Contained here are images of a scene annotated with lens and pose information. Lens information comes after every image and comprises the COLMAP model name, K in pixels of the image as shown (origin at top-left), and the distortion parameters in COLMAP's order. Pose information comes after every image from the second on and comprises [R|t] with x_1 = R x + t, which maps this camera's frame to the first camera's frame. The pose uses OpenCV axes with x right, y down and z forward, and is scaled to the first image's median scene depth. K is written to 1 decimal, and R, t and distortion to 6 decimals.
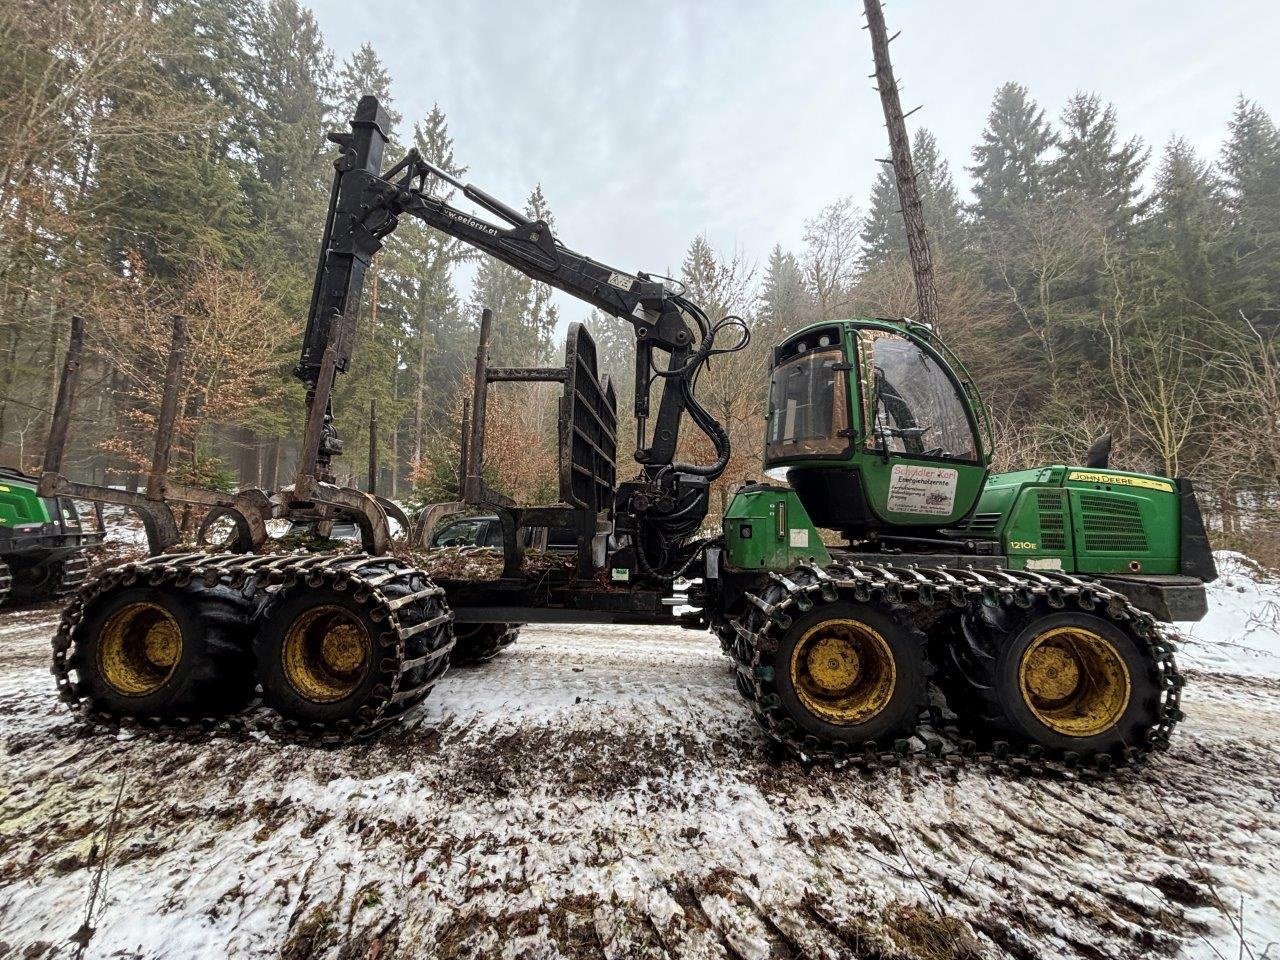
lens RADIAL K [[512.7, 0, 633.8], [0, 512.7, 482.0], [0, 0, 1]] dist [-0.002538, 0.002209]
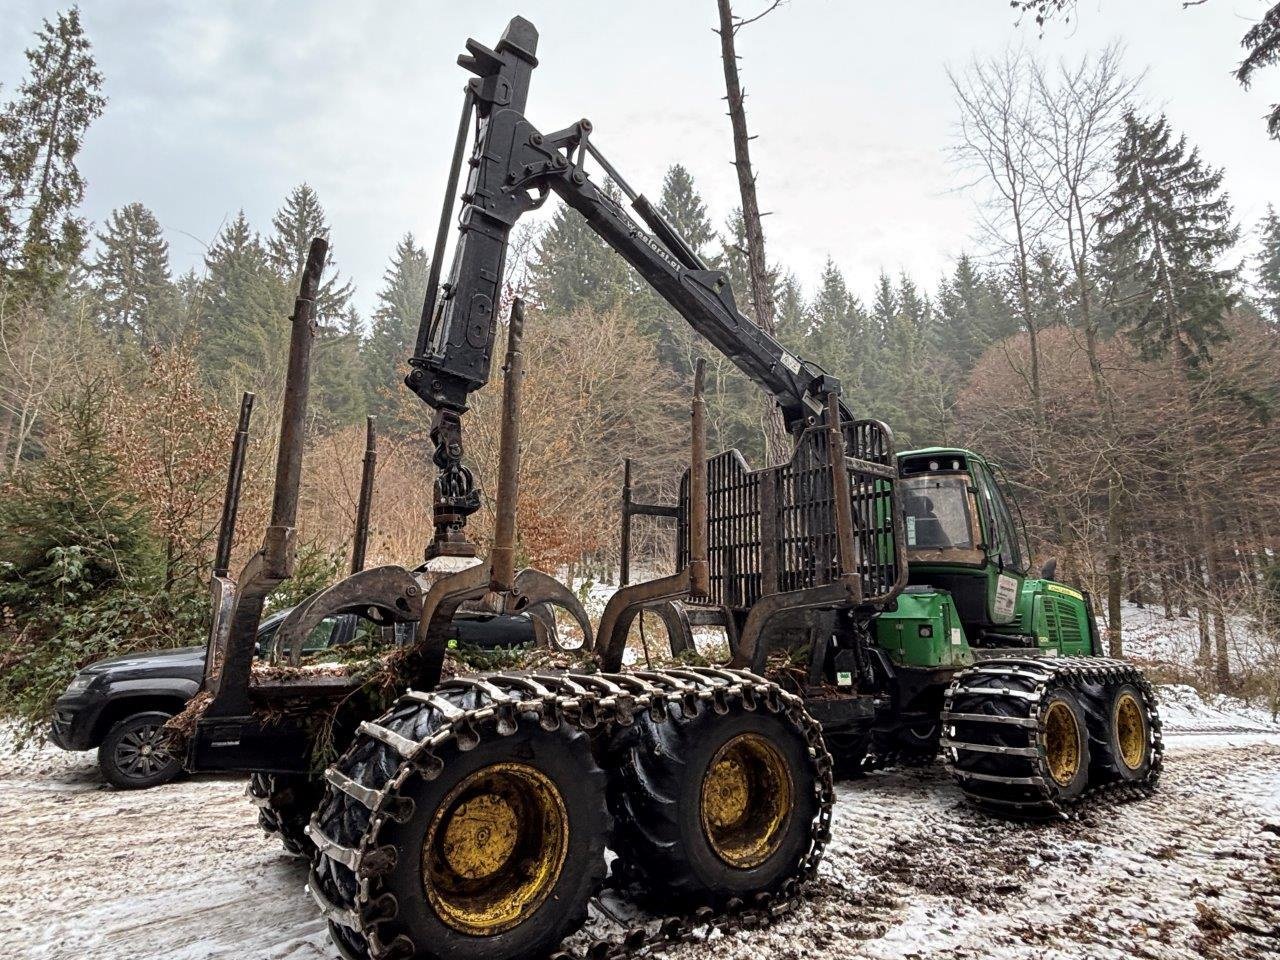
lens RADIAL K [[734.2, 0, 646.6], [0, 734.2, 473.8], [0, 0, 1]] dist [-0.007130, -0.002141]
pose [[0.755883, 0.126899, 0.642291, -1.257209], [-0.051272, 0.989497, -0.135158, 0.008148], [-0.652696, 0.069232, 0.754450, 0.198543]]
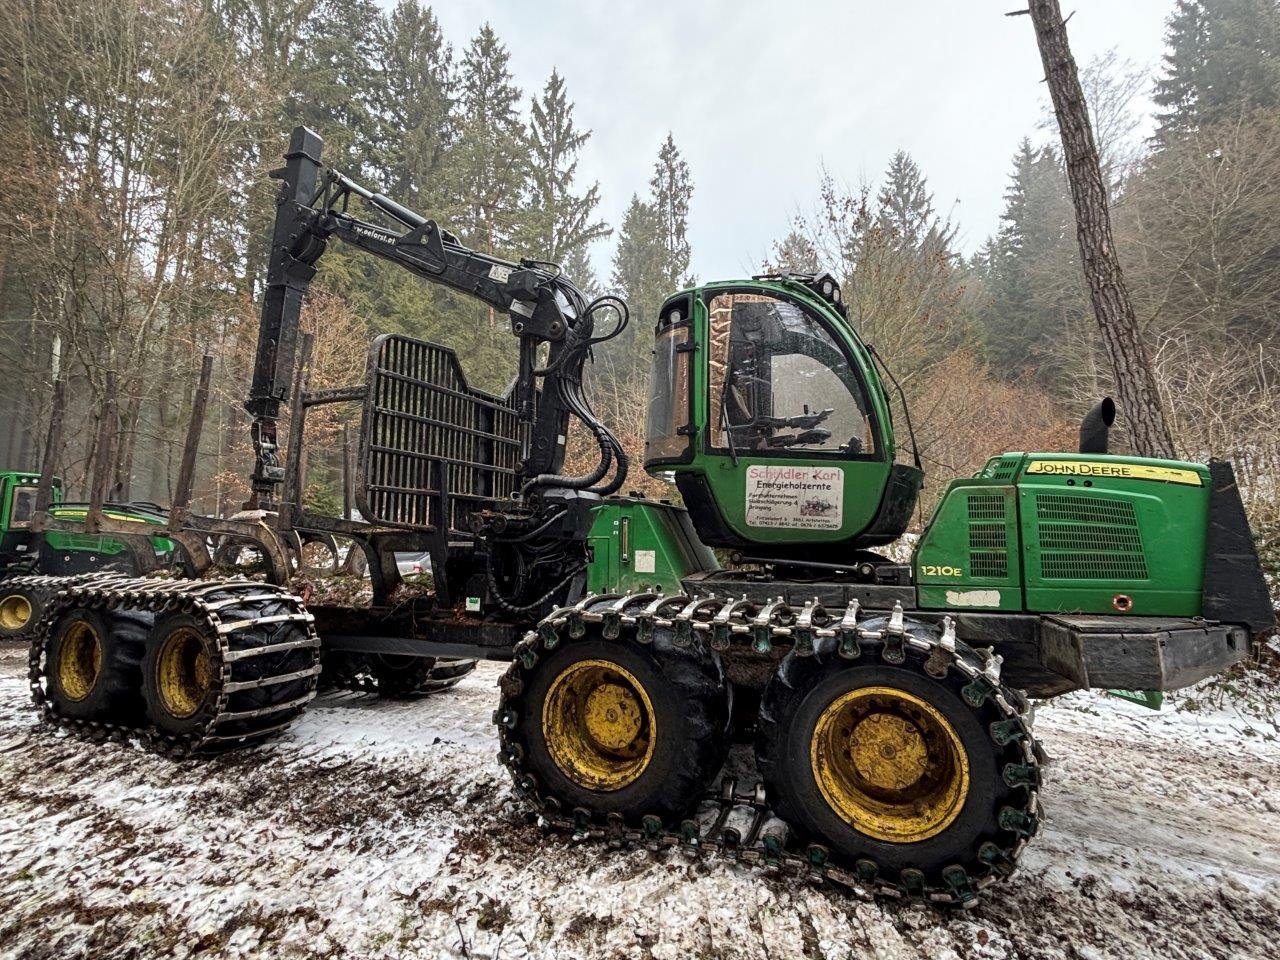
lens RADIAL K [[644.7, 0, 638.0], [0, 644.7, 482.0], [0, 0, 1]] dist [-0.002229, 0.001342]
pose [[0.942967, -0.046795, -0.329580, 0.646971], [0.042623, 0.998893, -0.019878, 0.002308], [0.330146, 0.004697, 0.943918, 0.032040]]
